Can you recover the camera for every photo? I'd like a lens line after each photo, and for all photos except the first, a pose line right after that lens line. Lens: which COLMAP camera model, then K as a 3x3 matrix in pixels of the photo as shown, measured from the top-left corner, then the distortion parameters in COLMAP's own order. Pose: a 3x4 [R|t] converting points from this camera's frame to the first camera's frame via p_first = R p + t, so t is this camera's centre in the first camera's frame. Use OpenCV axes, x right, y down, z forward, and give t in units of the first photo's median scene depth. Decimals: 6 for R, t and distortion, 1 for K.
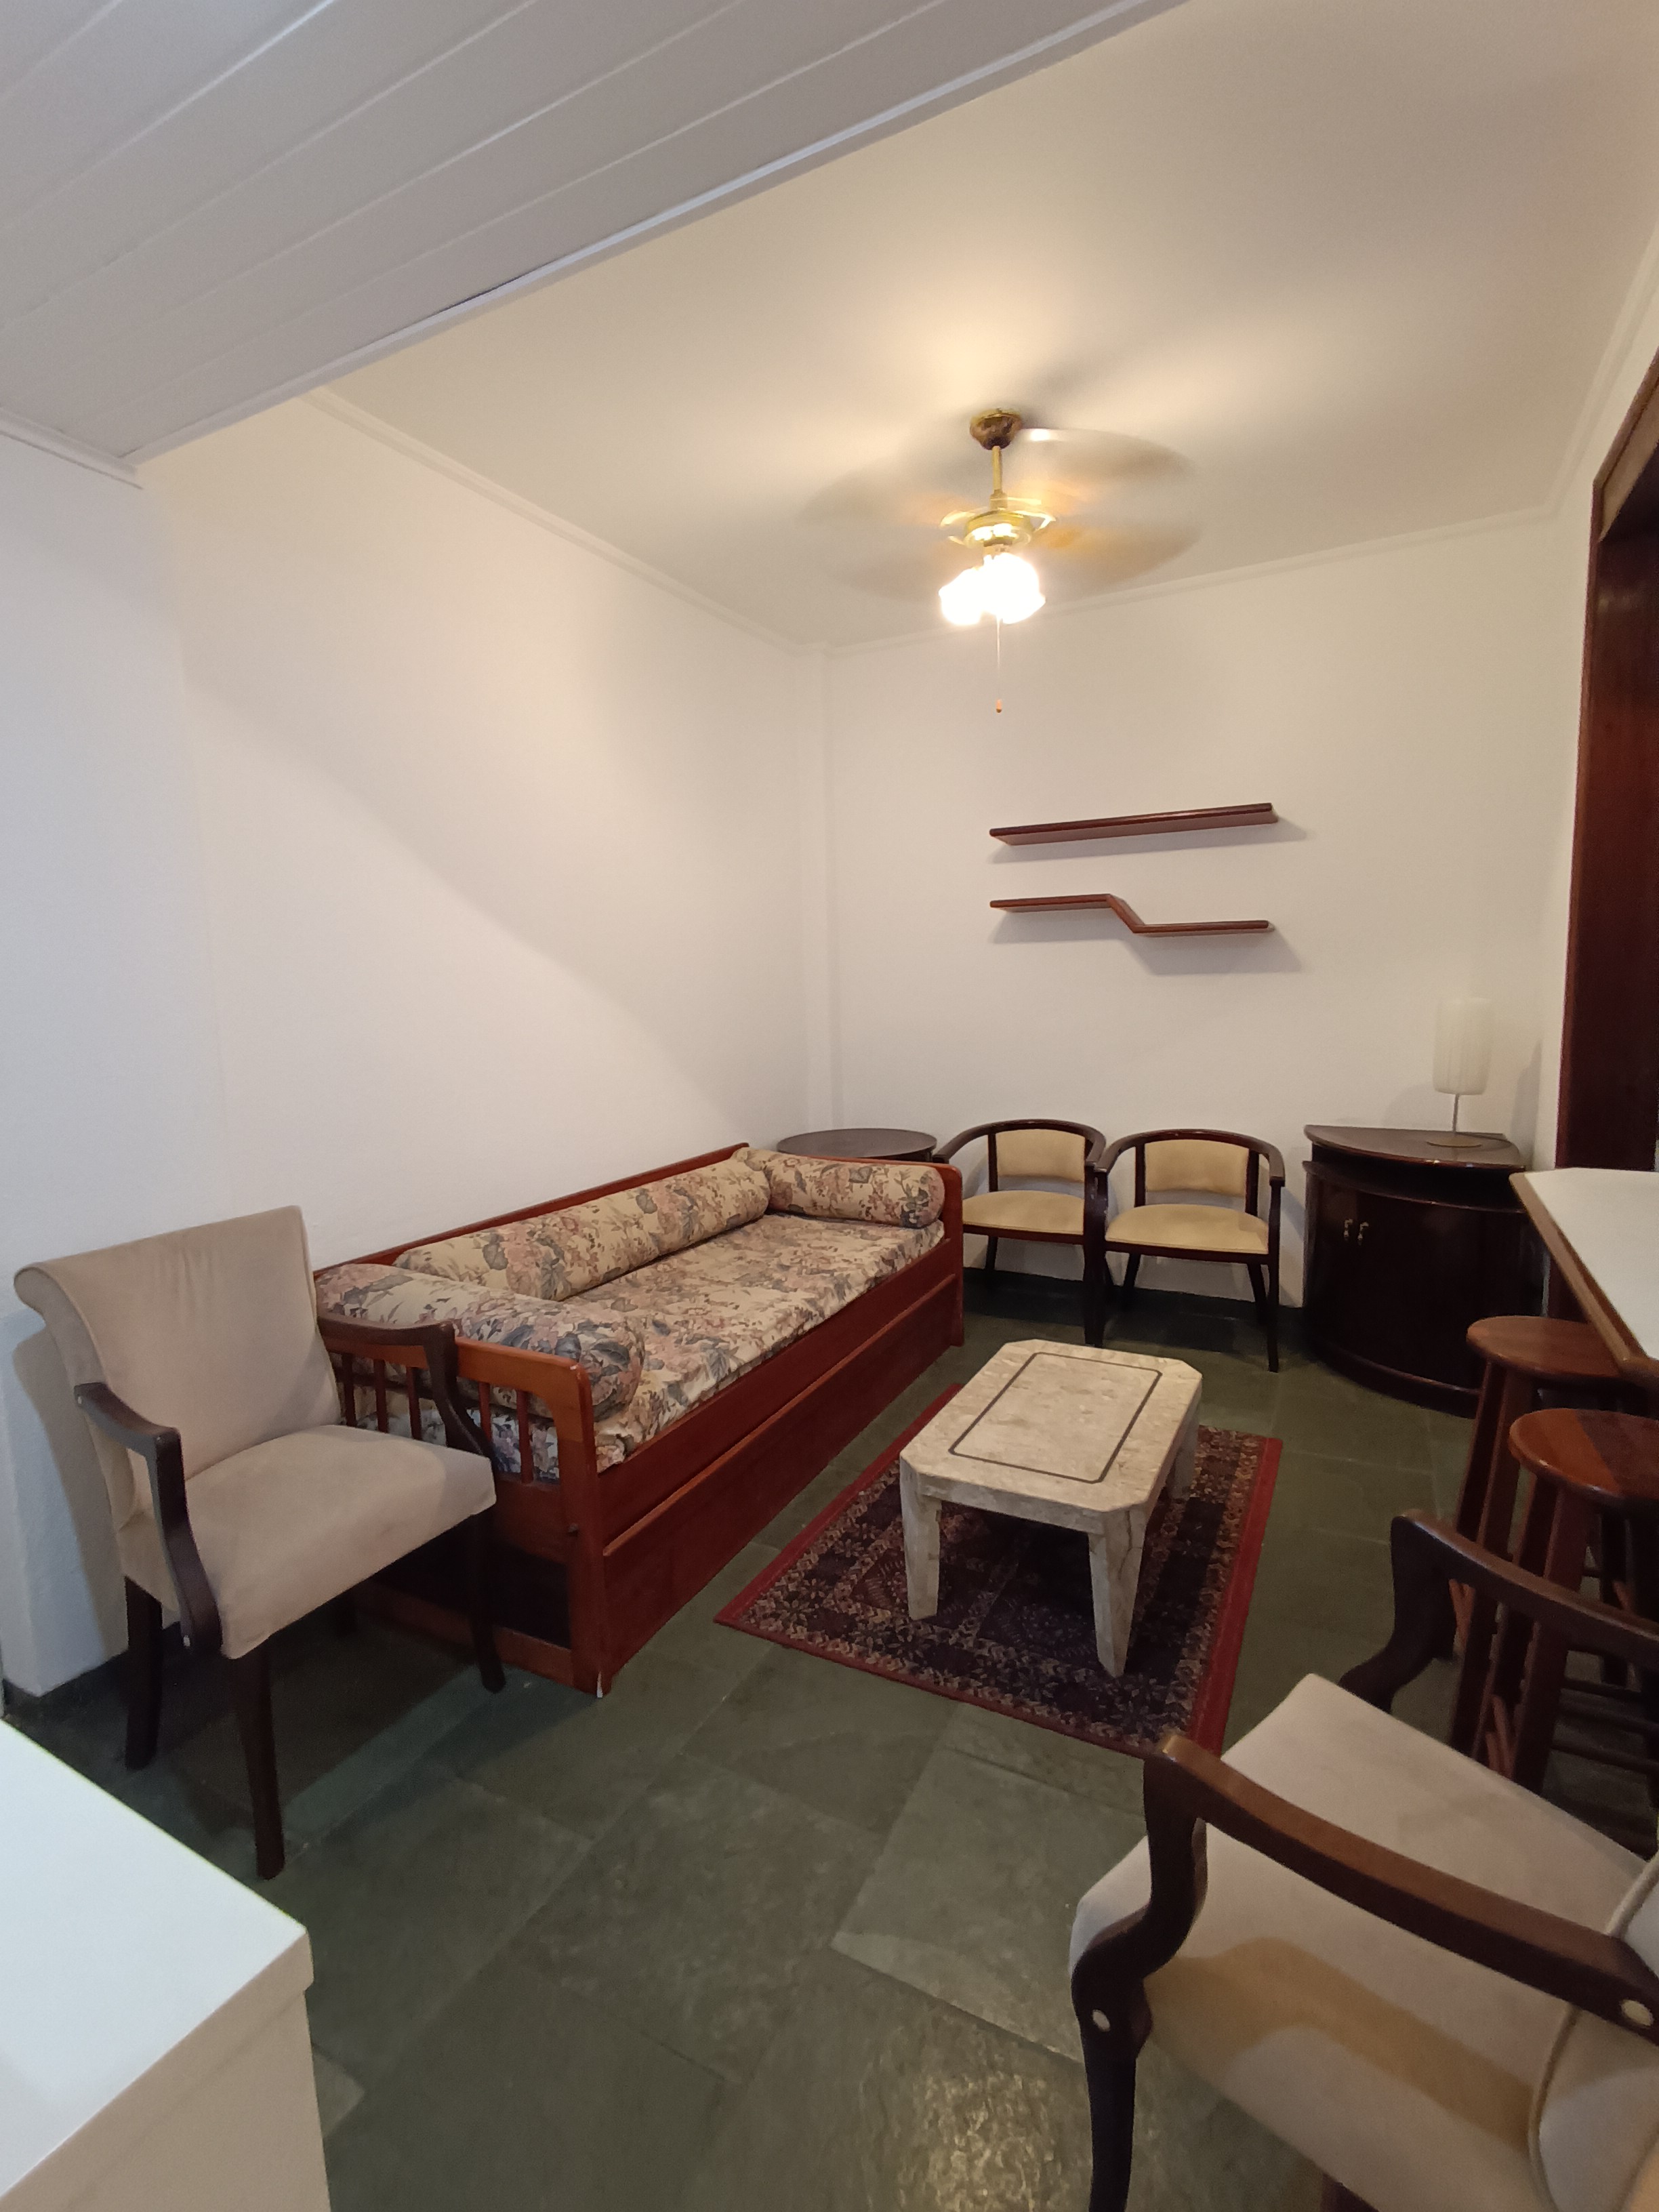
lens RADIAL K [[1009.1, 0, 855.6], [0, 1009.1, 1073.2], [0, 0, 1]] dist [-0.003735, -0.000557]
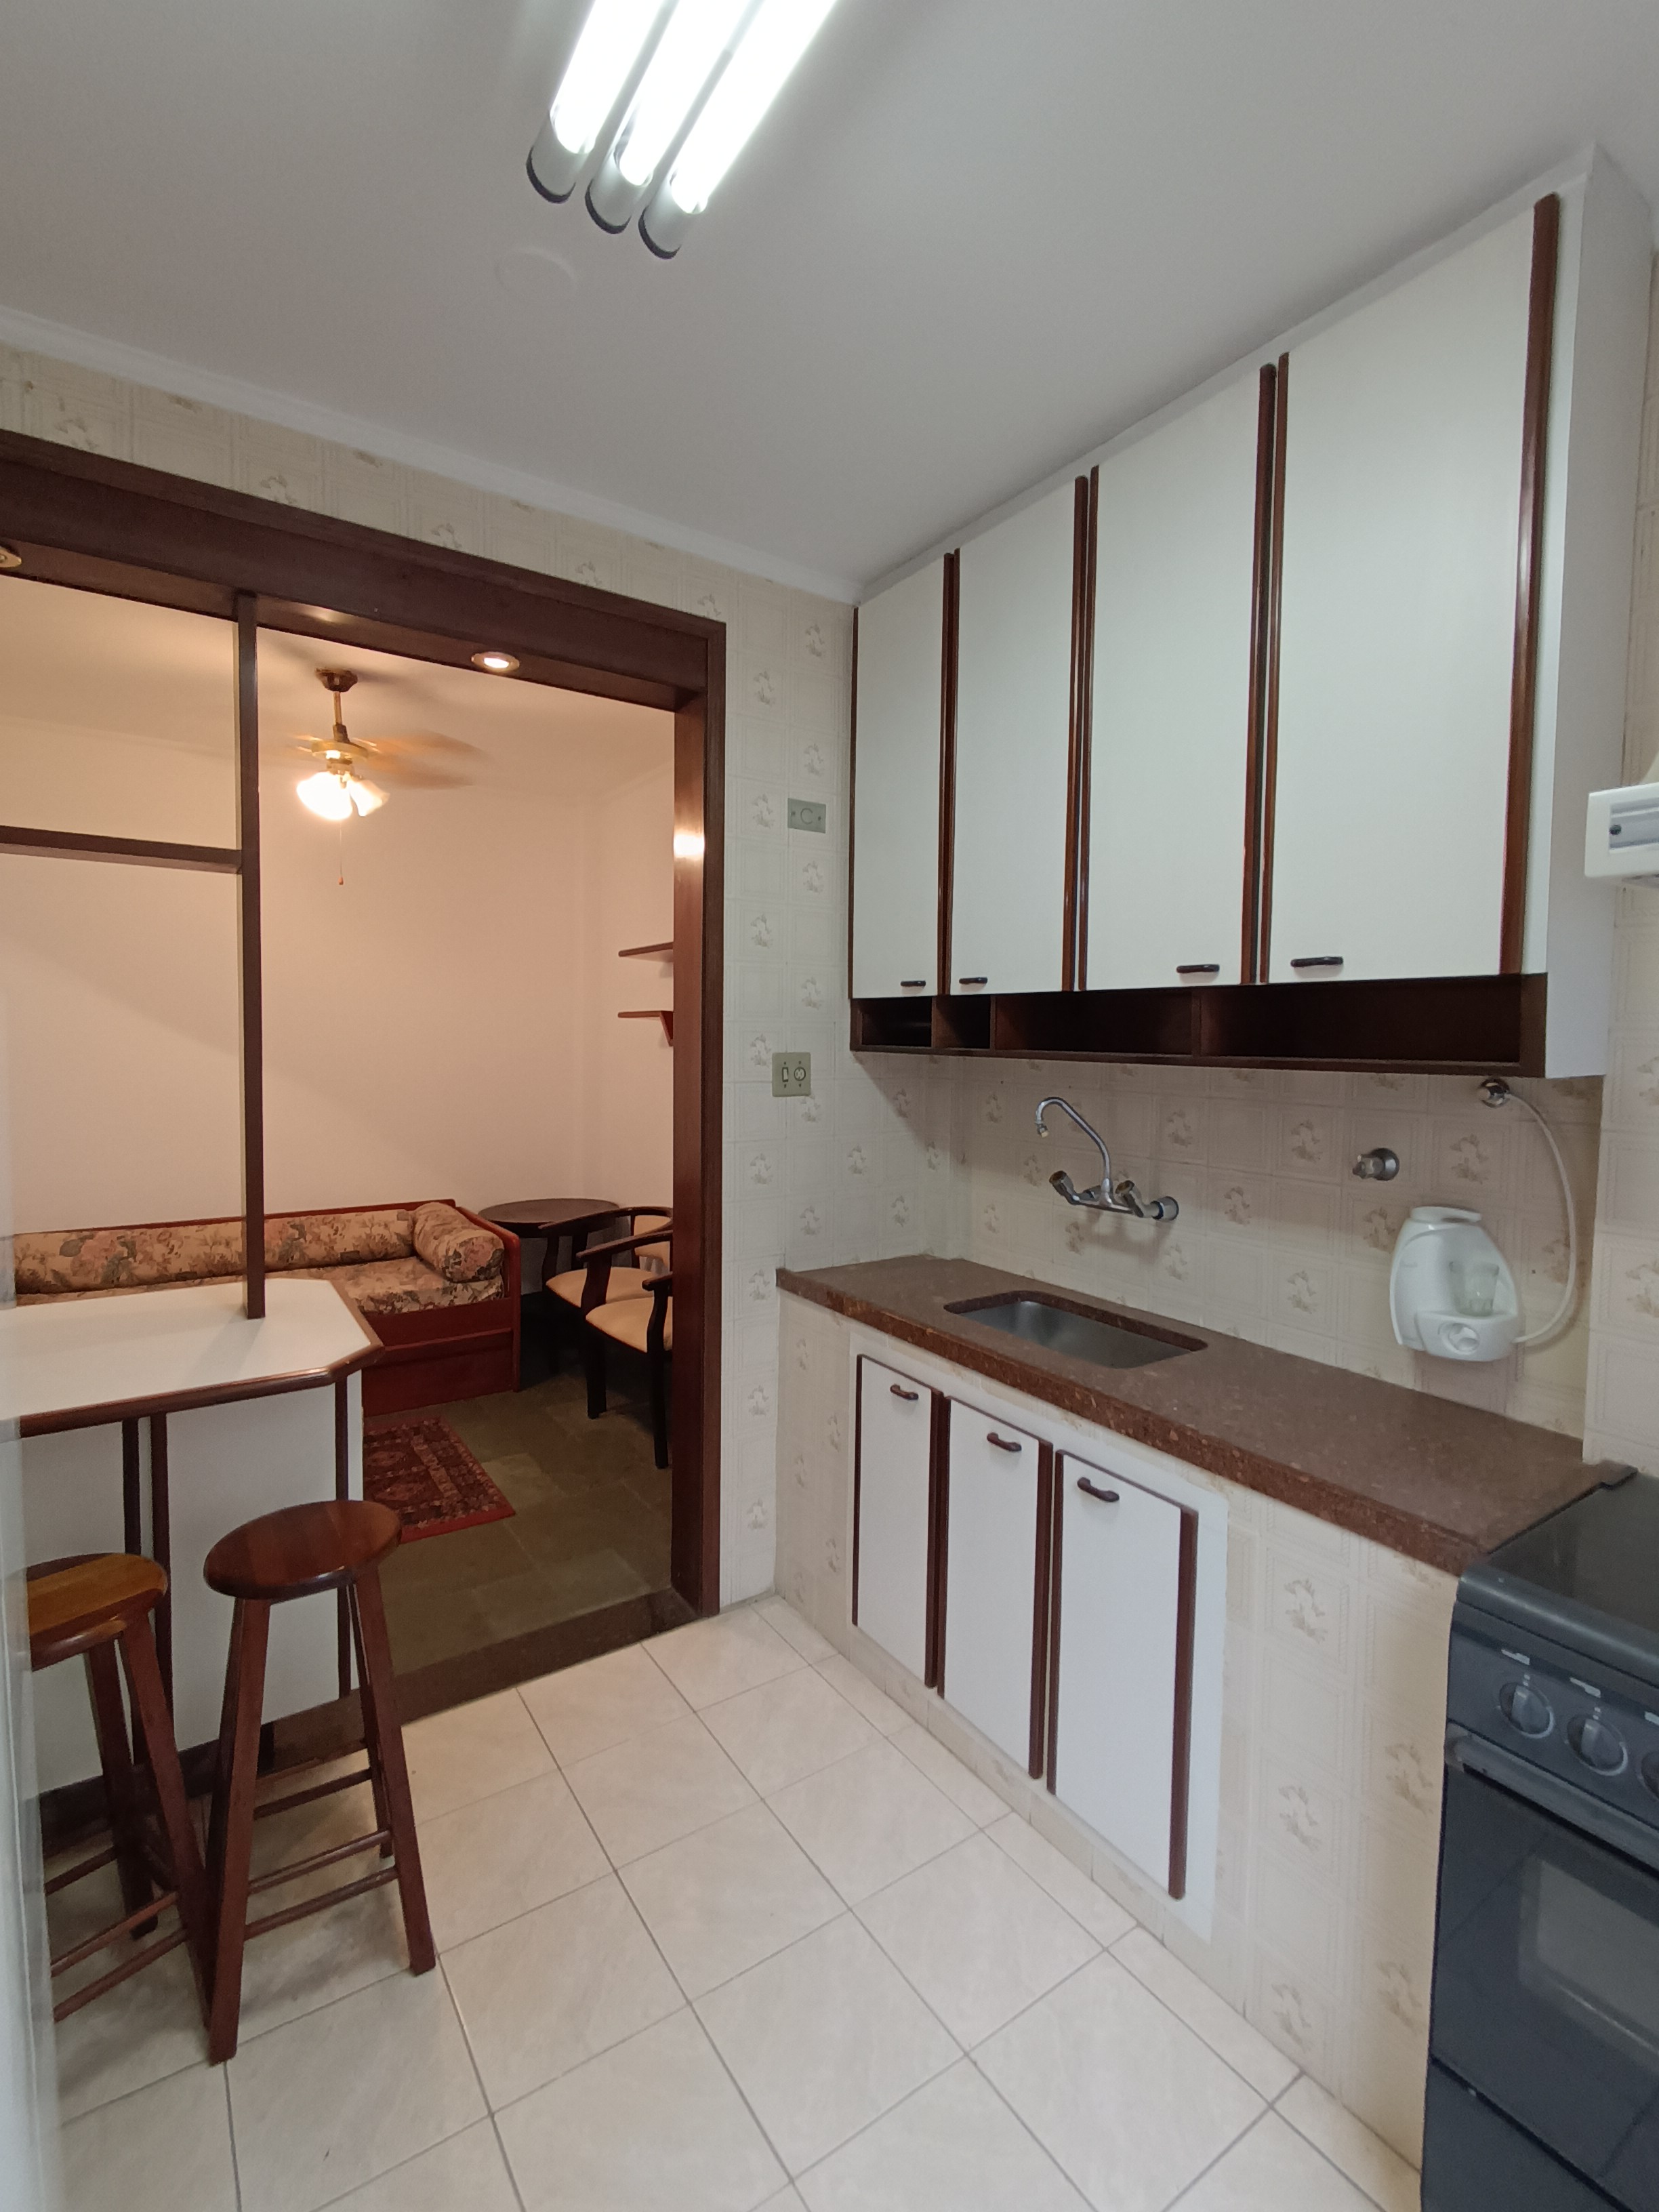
lens RADIAL K [[1009.1, 0, 855.8], [0, 1009.1, 1093.4], [0, 0, 1]] dist [-0.003735, -0.000557]
pose [[0.884586, 0.061981, -0.462241, 1.517016], [-0.080411, 0.996556, -0.020257, -0.128311], [0.459393, 0.055088, 0.886523, 0.191086]]
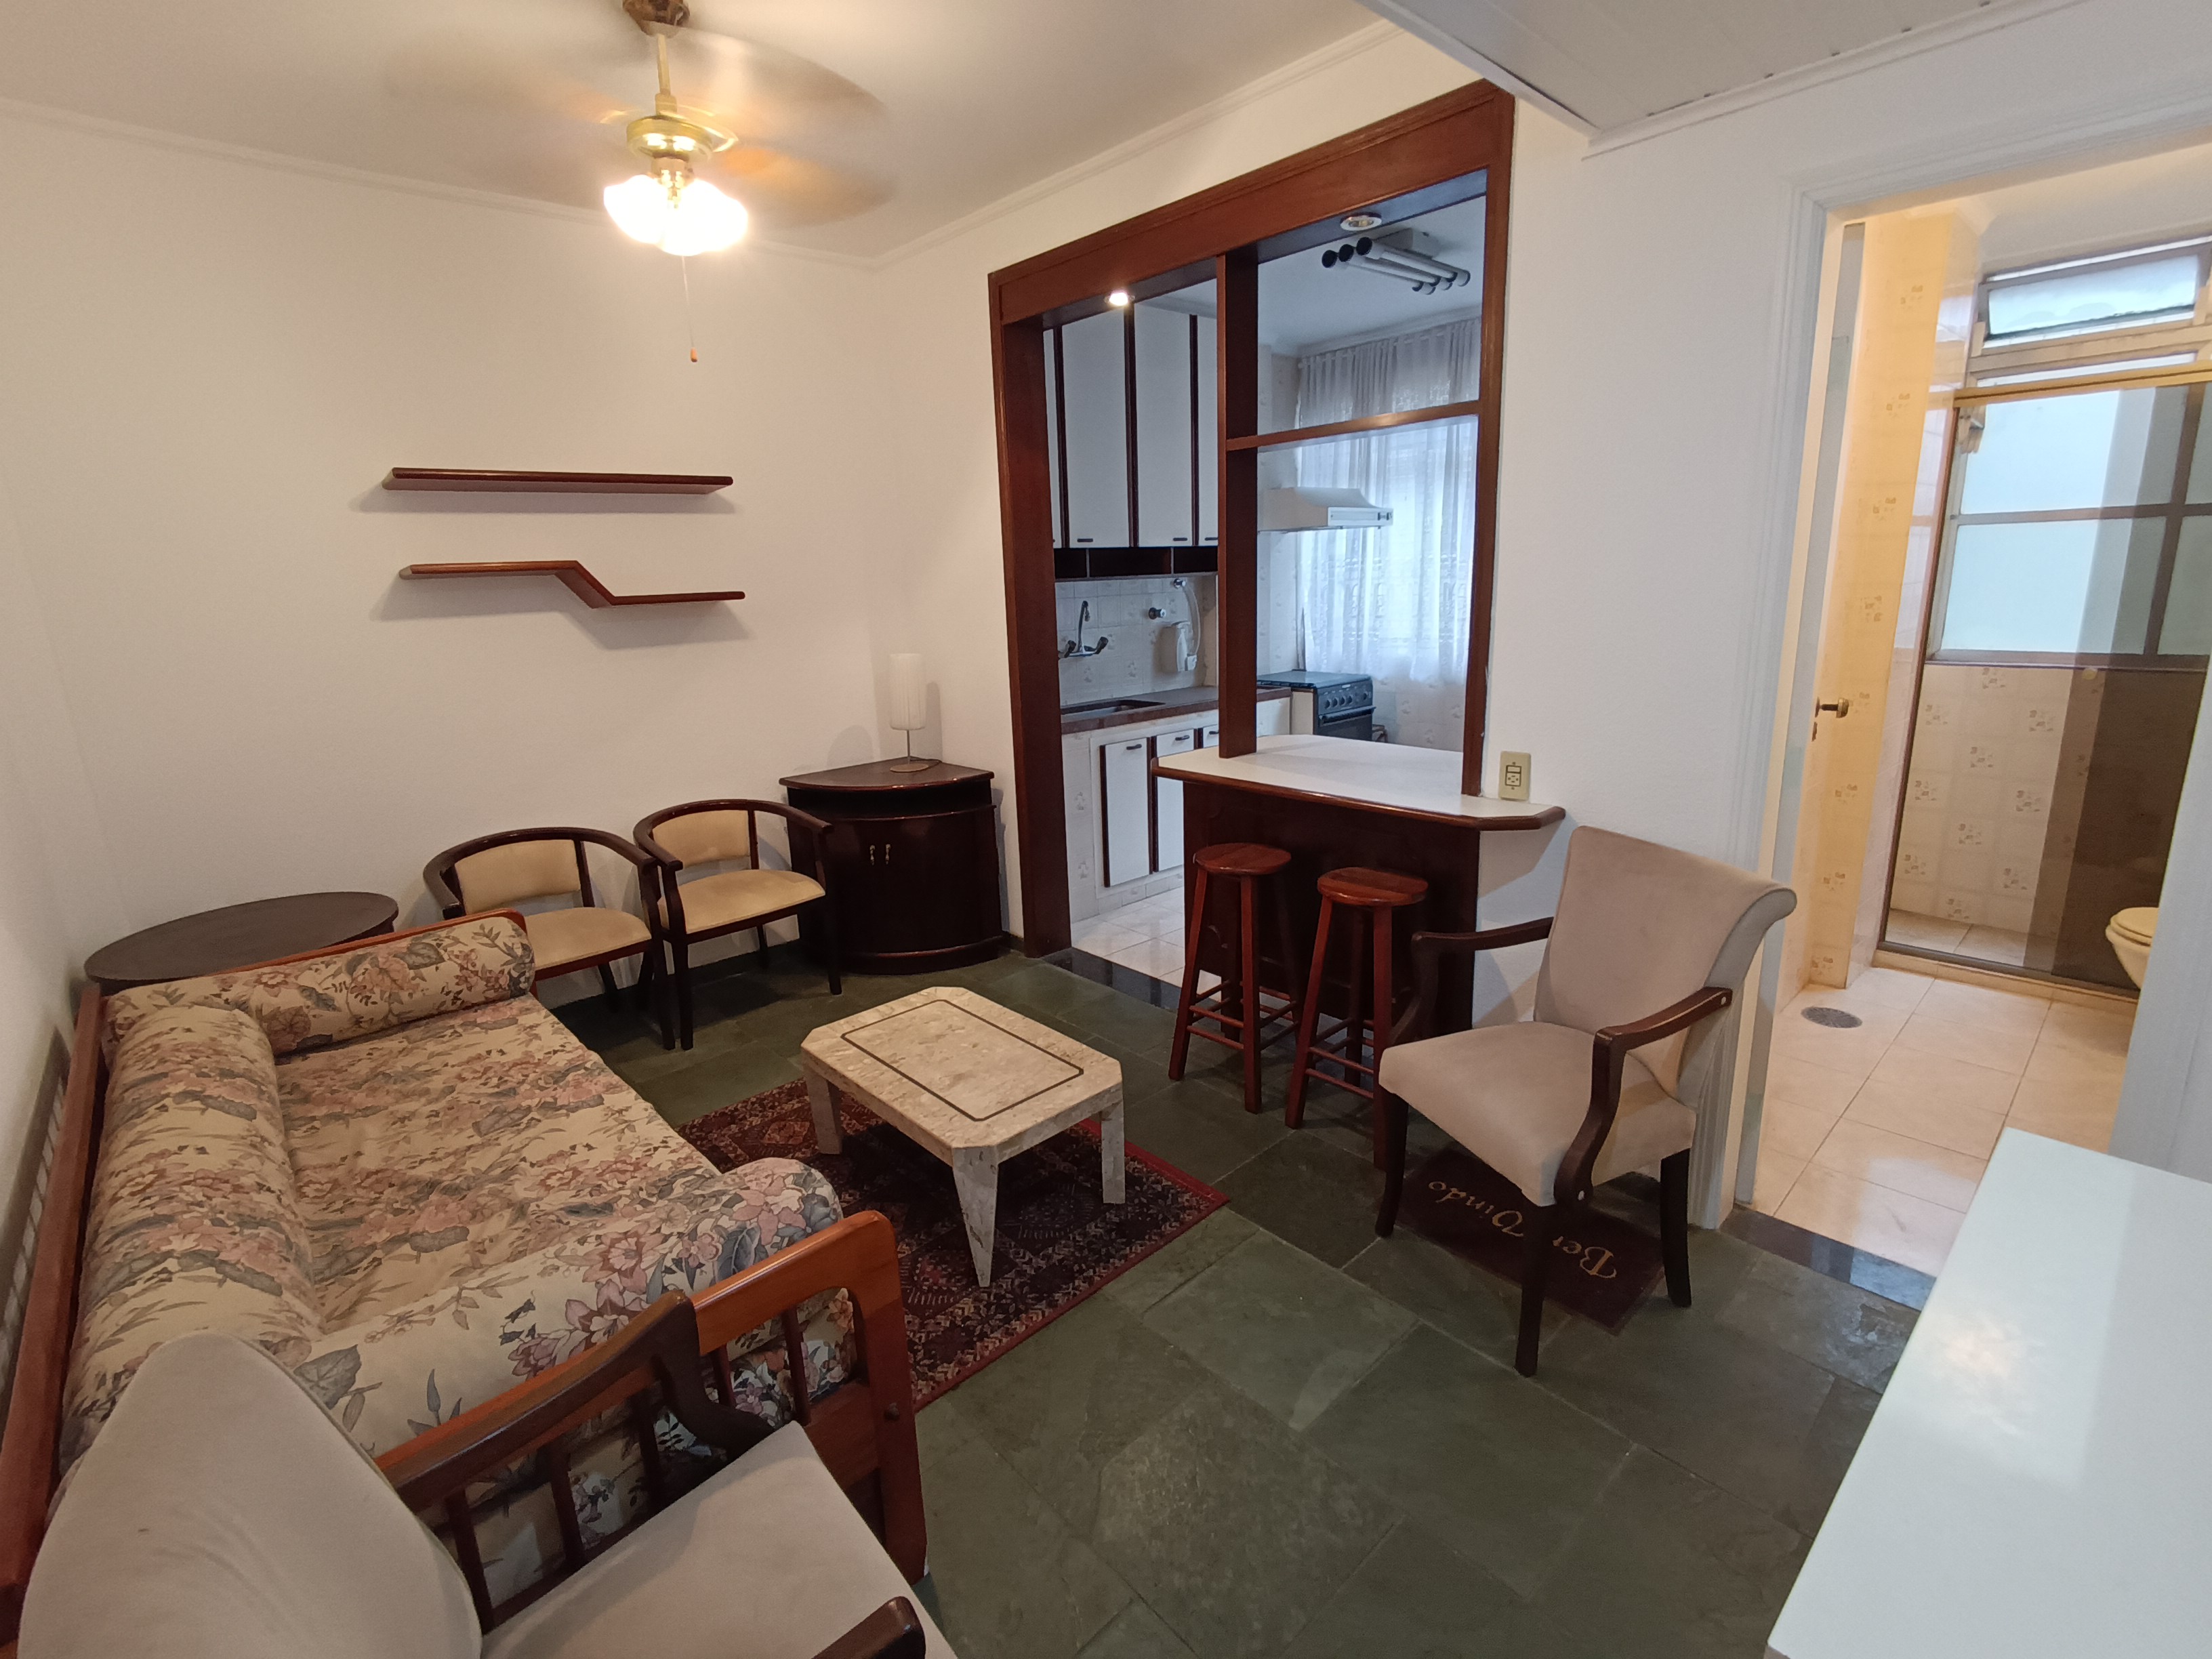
lens RADIAL K [[1009.1, 0, 1078.6], [0, 1009.1, 794.0], [0, 0, 1]] dist [-0.003735, -0.000557]
pose [[0.361798, -0.190652, 0.912554, -0.682944], [0.123544, 0.980037, 0.155769, -0.097389], [-0.924034, 0.056383, 0.378129, 0.437098]]
